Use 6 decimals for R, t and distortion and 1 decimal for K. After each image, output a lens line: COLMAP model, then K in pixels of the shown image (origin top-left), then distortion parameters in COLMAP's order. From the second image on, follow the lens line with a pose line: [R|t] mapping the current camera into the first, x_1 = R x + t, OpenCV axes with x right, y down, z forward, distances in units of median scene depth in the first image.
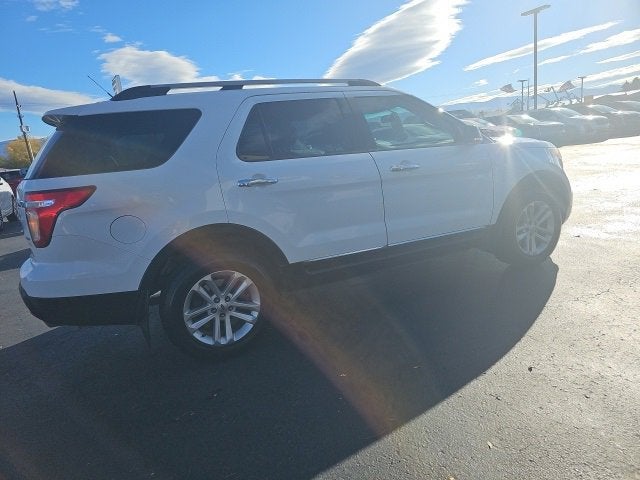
lens RADIAL K [[419.7, 0, 315.0], [0, 419.7, 236.9], [0, 0, 1]] dist [0.051309, -0.037583]
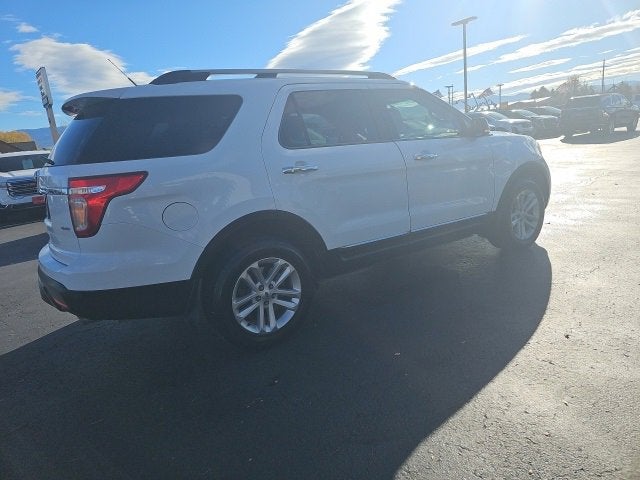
lens RADIAL K [[419.7, 0, 313.9], [0, 419.7, 230.7], [0, 0, 1]] dist [0.051309, -0.037583]
pose [[0.989507, -0.021393, 0.142893, -0.240446], [0.023470, 0.999642, -0.012867, 0.029796], [-0.142567, 0.016086, 0.989654, -0.000924]]
